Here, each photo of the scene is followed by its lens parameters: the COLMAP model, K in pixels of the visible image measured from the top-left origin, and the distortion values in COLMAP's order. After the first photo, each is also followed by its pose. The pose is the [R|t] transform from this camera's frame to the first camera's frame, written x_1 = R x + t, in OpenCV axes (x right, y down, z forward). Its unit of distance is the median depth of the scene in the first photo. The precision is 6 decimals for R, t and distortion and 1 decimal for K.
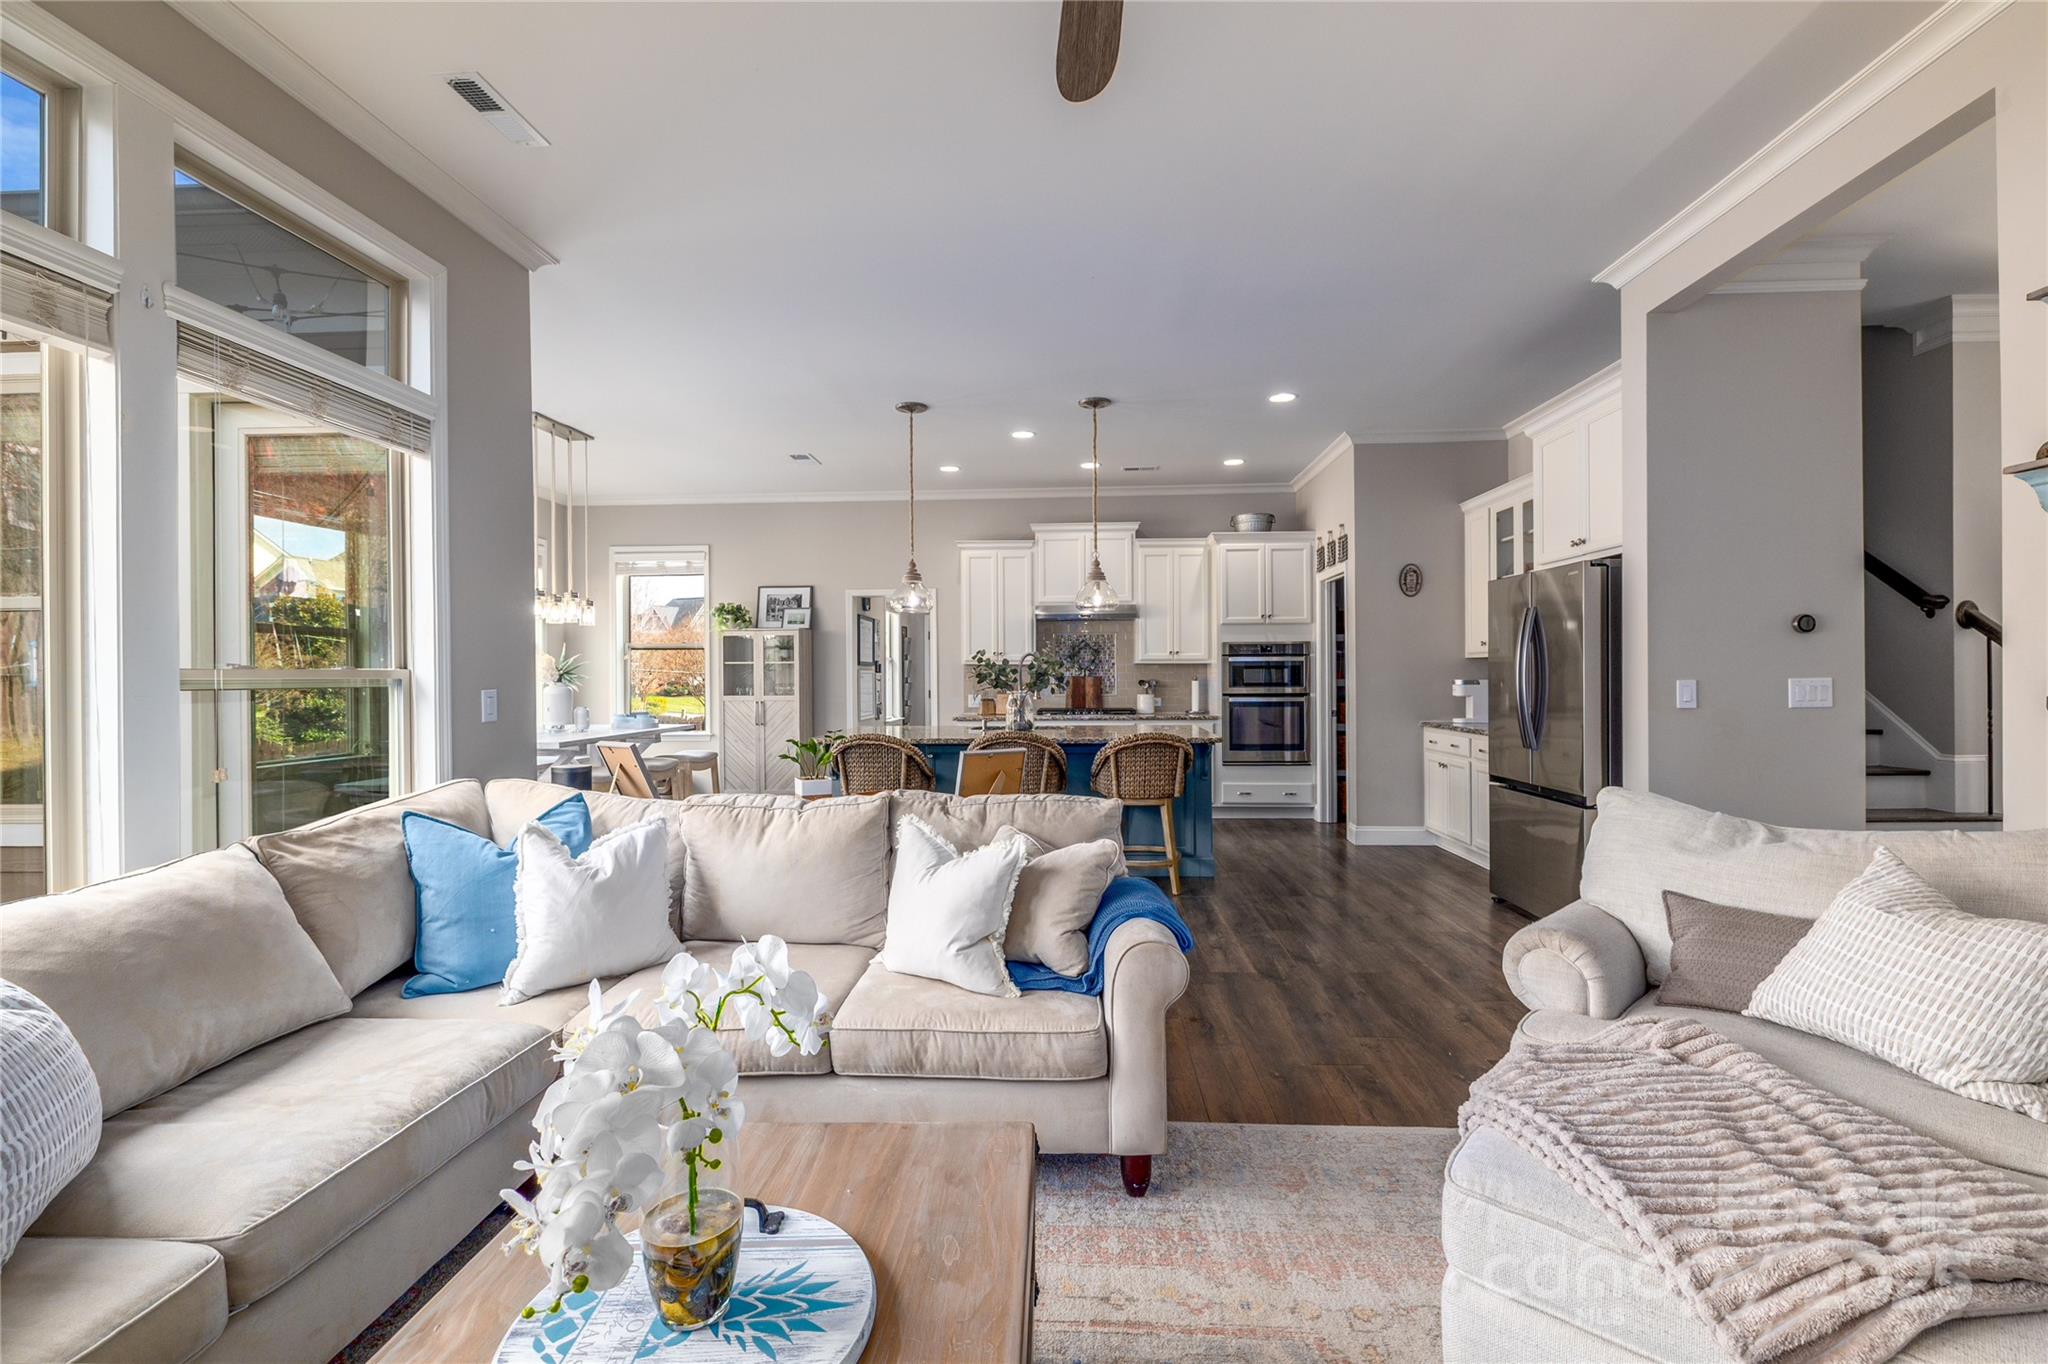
lens RADIAL K [[890.5, 0, 1019.3], [0, 890.5, 679.6], [0, 0, 1]] dist [0.002880, 0.000441]
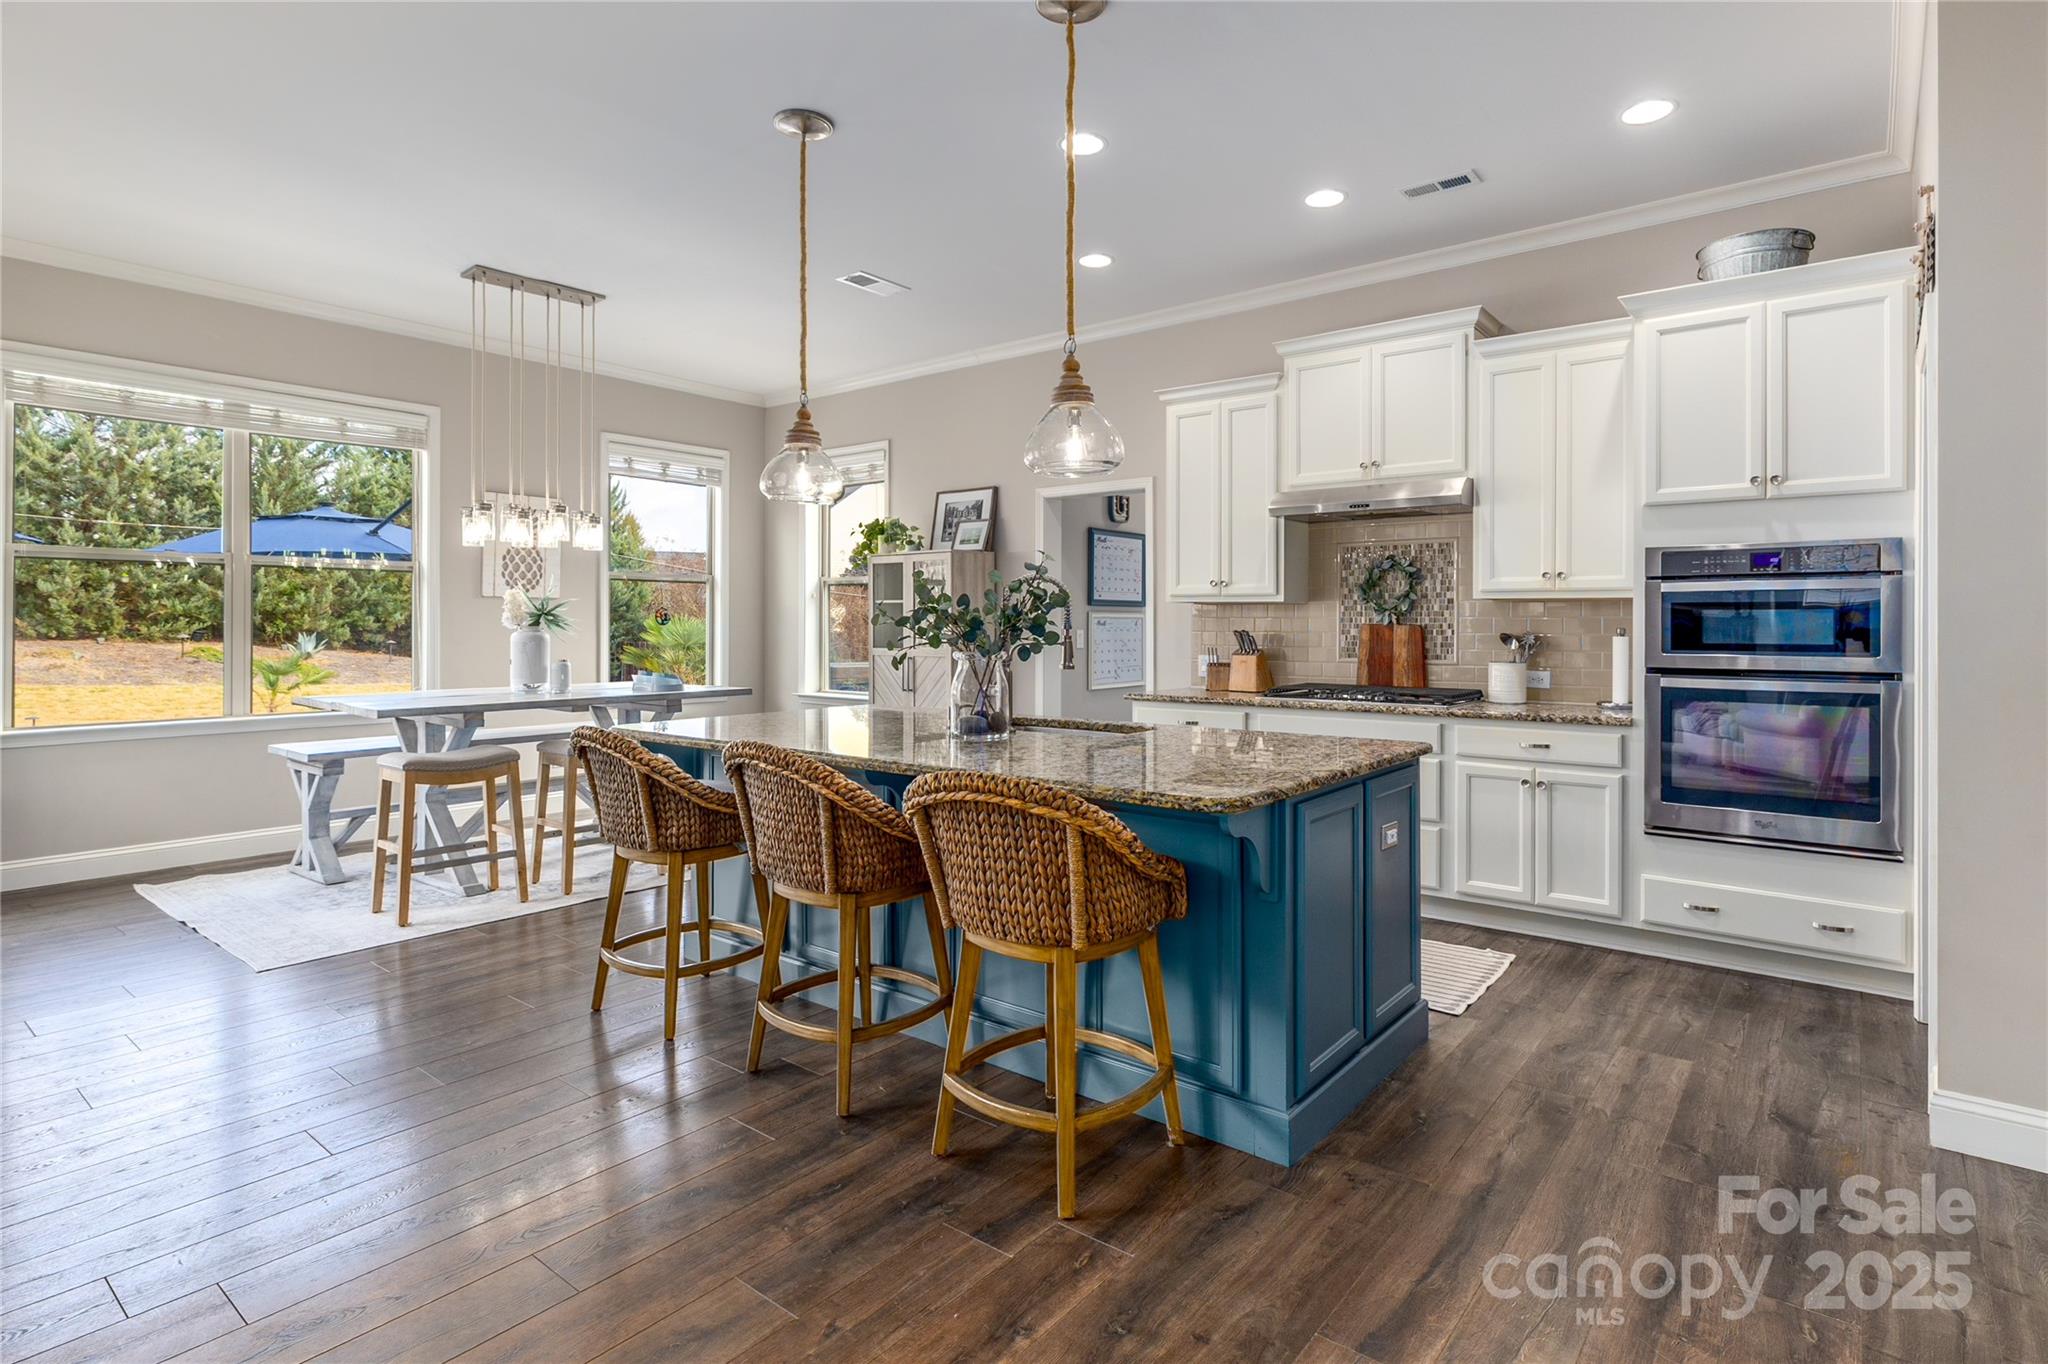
lens RADIAL K [[1015.6, 0, 1087.6], [0, 1015.6, 619.4], [0, 0, 1]] dist [-0.001084, 0.002071]
pose [[0.836043, 0.004747, -0.548644, 0.257781], [-0.007832, 0.999964, -0.003283, -0.003469], [0.548608, 0.007042, 0.836050, 0.420305]]
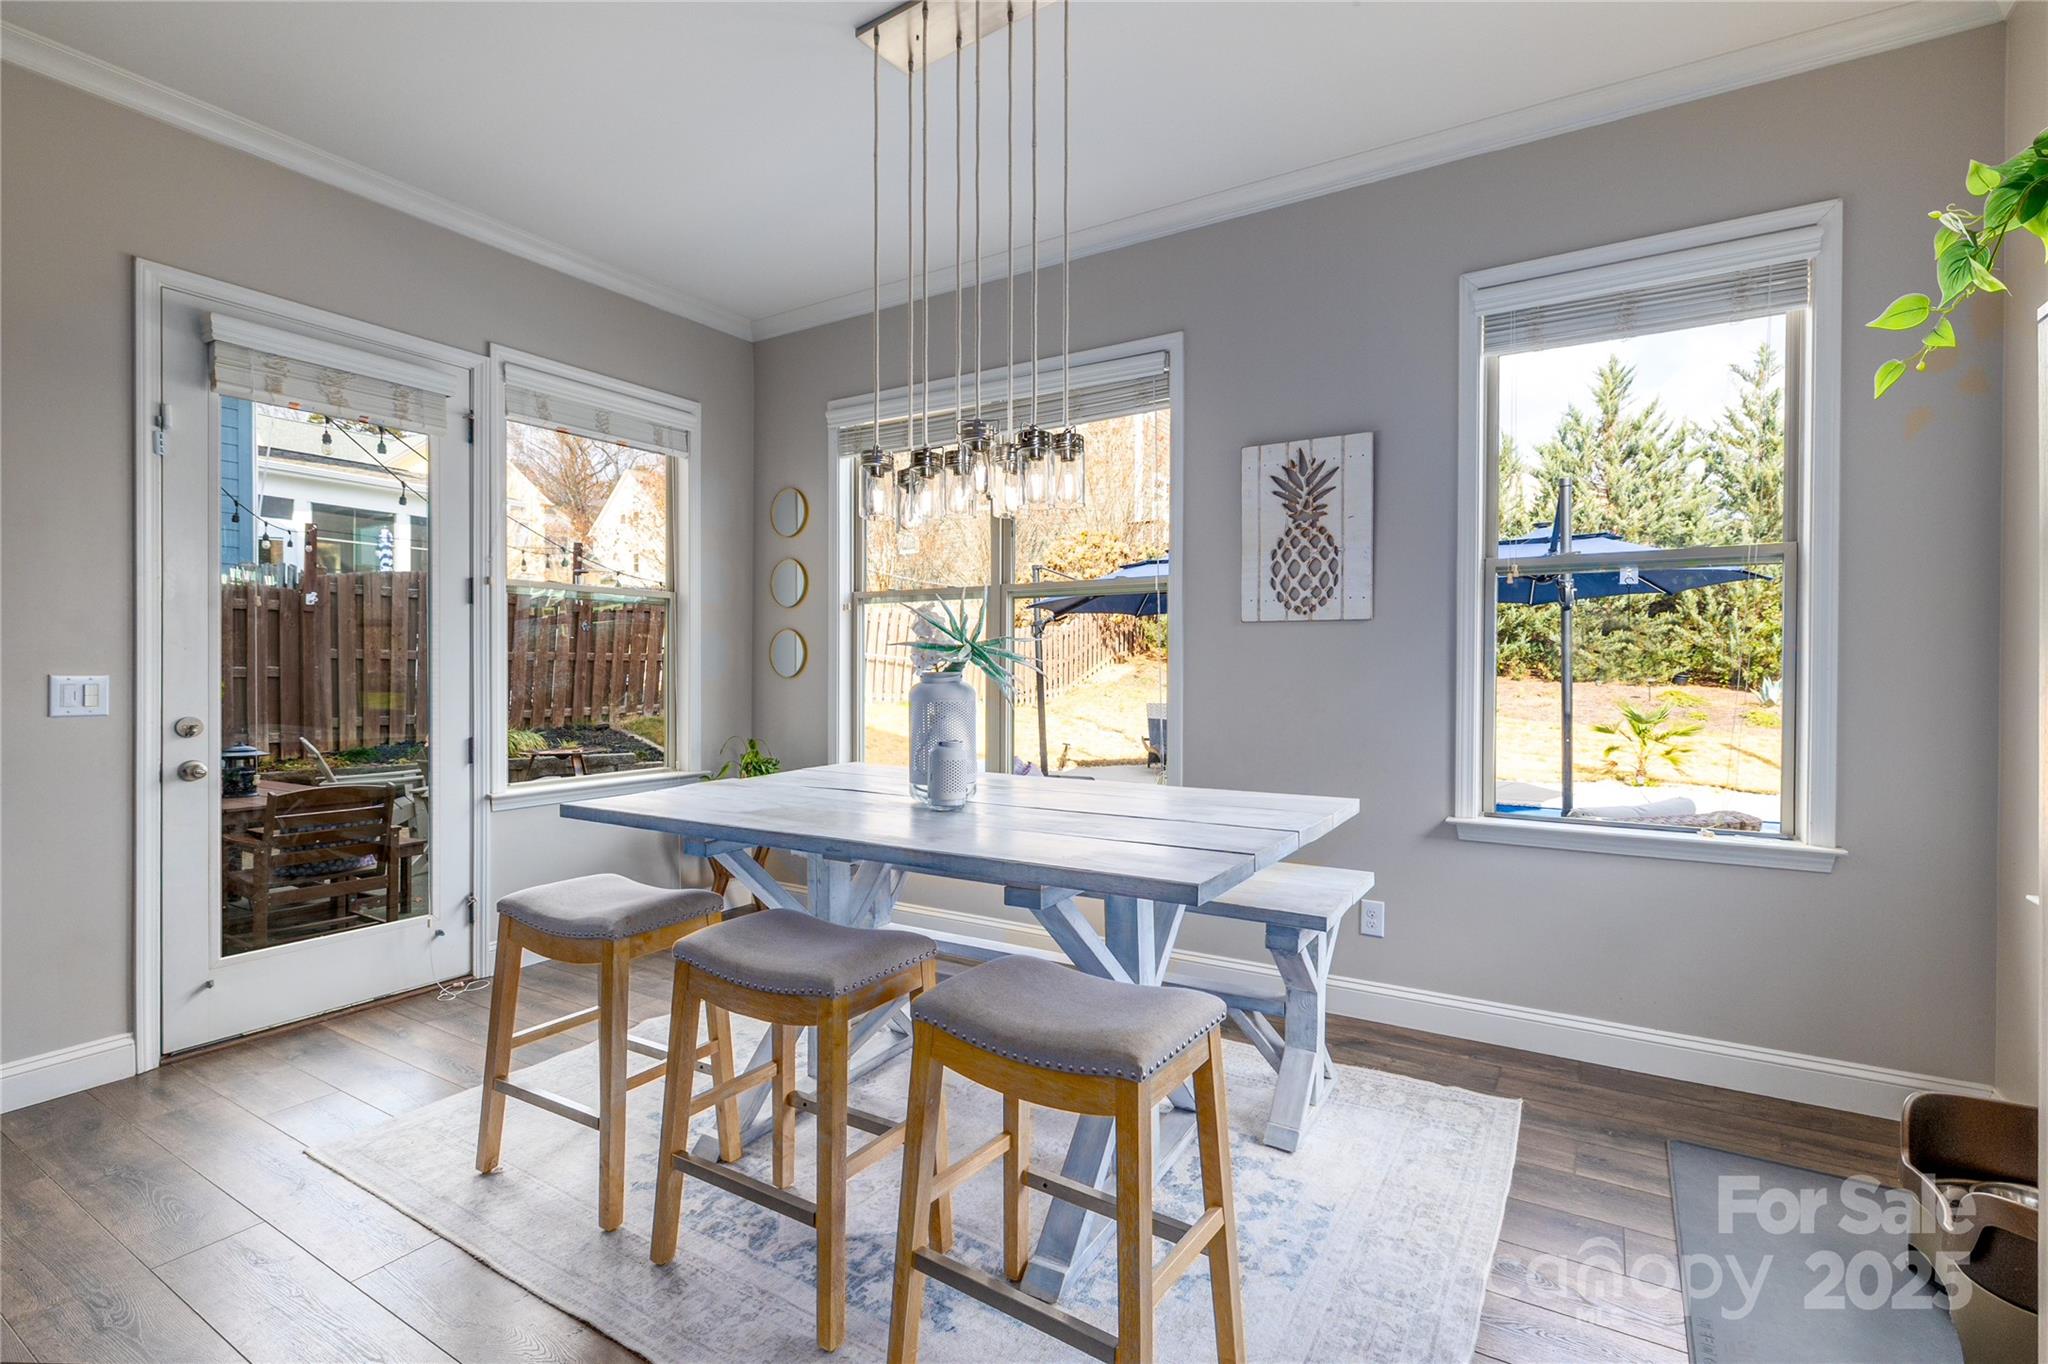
lens RADIAL K [[917.6, 0, 1057.2], [0, 917.6, 675.2], [0, 0, 1]] dist [-0.004917, 0.002067]
pose [[-0.452410, 0.013751, -0.891704, -0.145414], [-0.000035, 0.999881, 0.015436, -0.001886], [0.891810, 0.007015, -0.452356, 0.941990]]
